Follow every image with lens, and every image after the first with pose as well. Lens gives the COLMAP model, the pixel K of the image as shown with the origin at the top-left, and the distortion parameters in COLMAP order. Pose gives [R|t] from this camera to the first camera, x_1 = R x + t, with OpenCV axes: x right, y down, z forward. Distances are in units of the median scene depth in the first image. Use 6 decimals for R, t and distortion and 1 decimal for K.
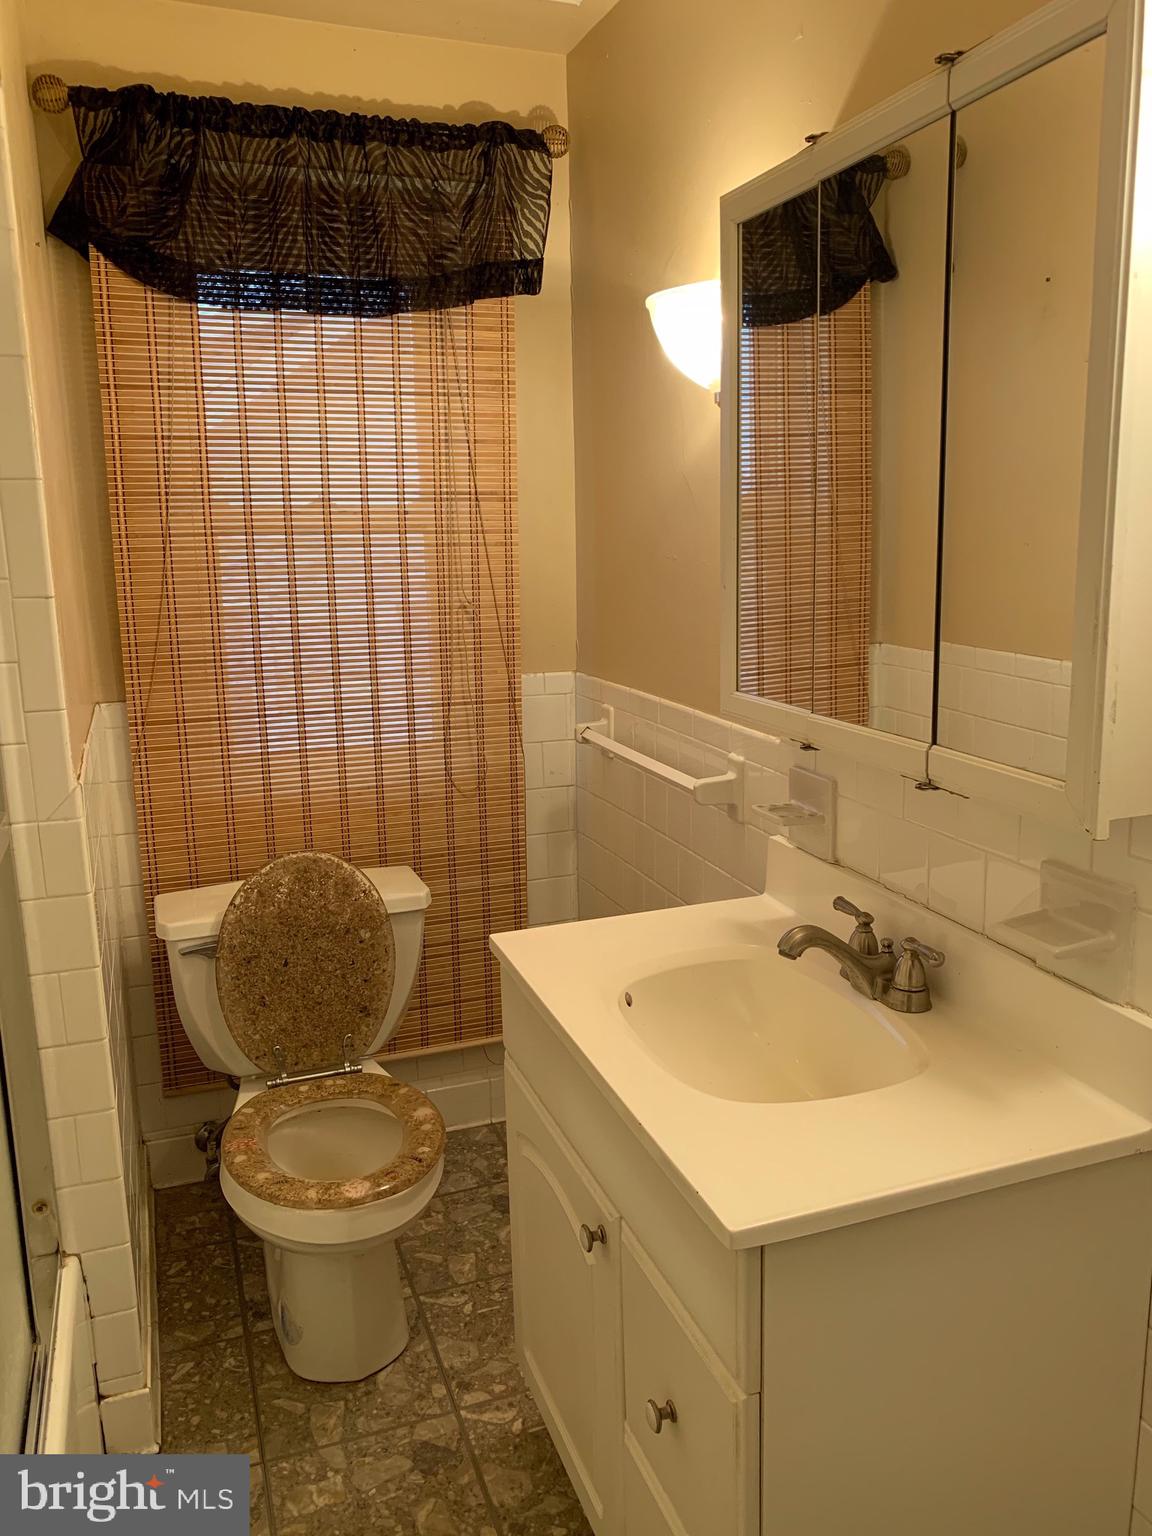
lens RADIAL K [[1167.5, 0, 571.3], [0, 1167.5, 764.3], [0, 0, 1]] dist [0.016536, -0.013029]
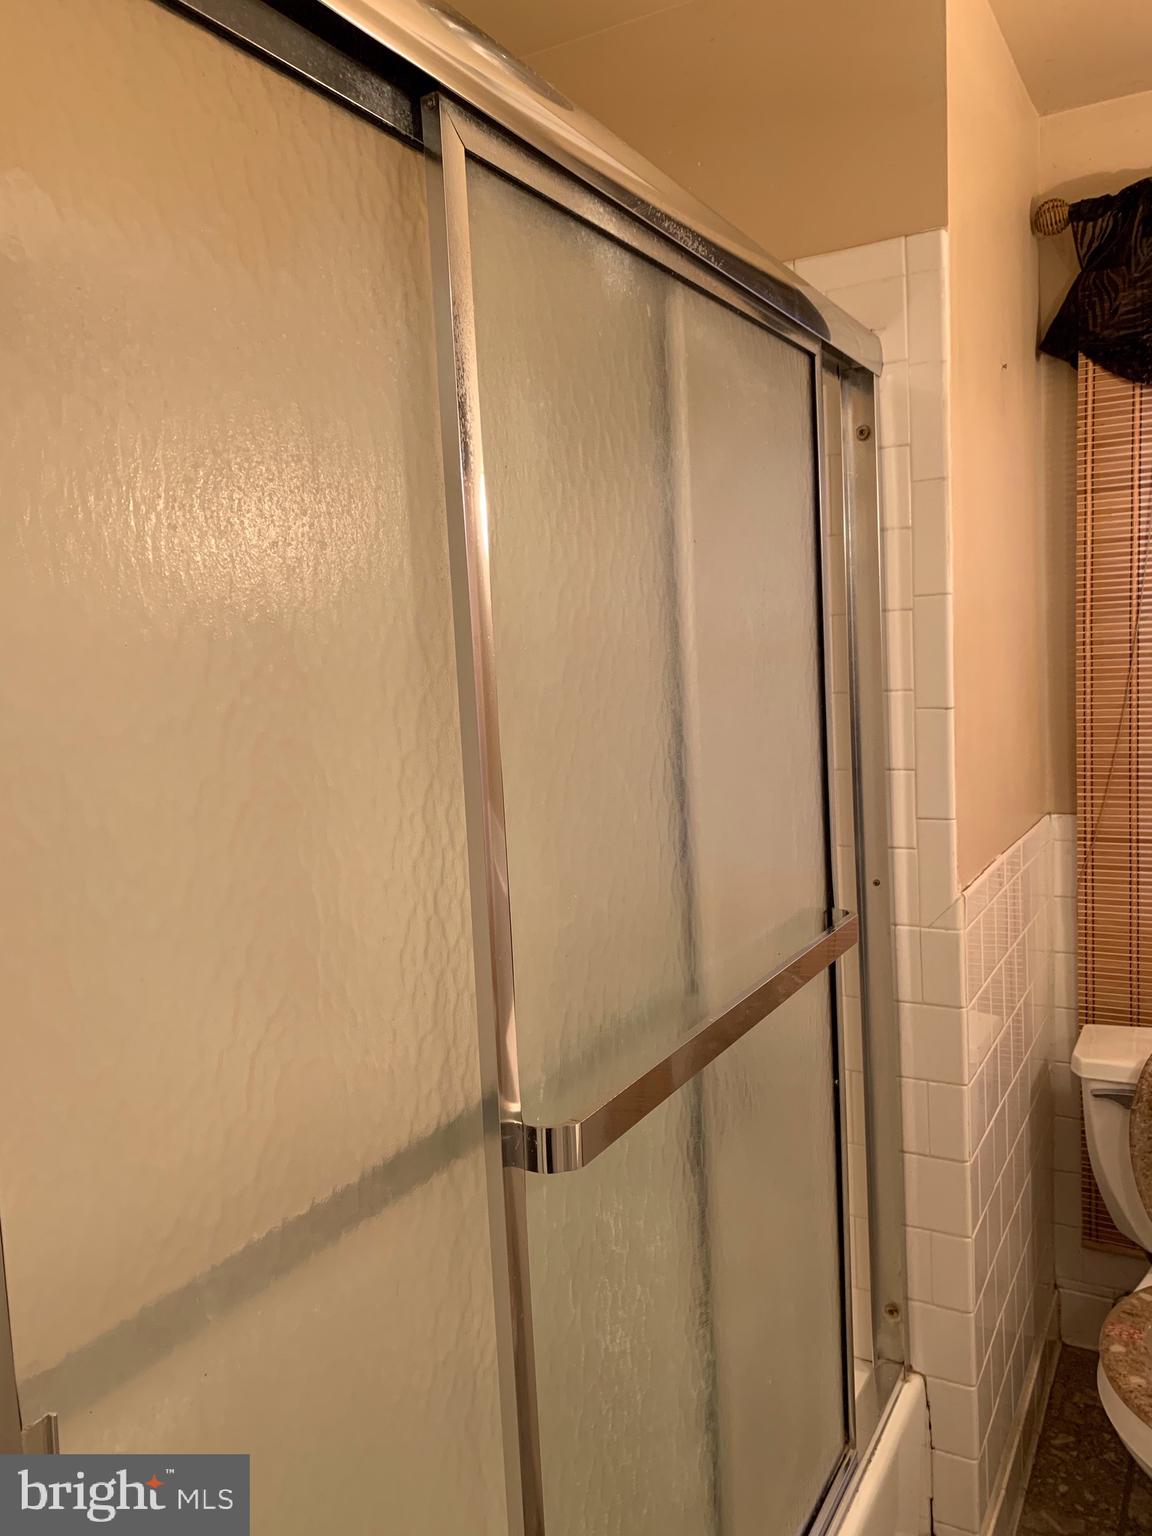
lens RADIAL K [[1167.5, 0, 577.1], [0, 1167.5, 767.0], [0, 0, 1]] dist [0.016536, -0.013029]
pose [[0.653679, 0.055215, -0.754755, 0.076394], [-0.118195, 0.992544, -0.029755, -0.016344], [0.747485, 0.108659, 0.655331, 0.069718]]
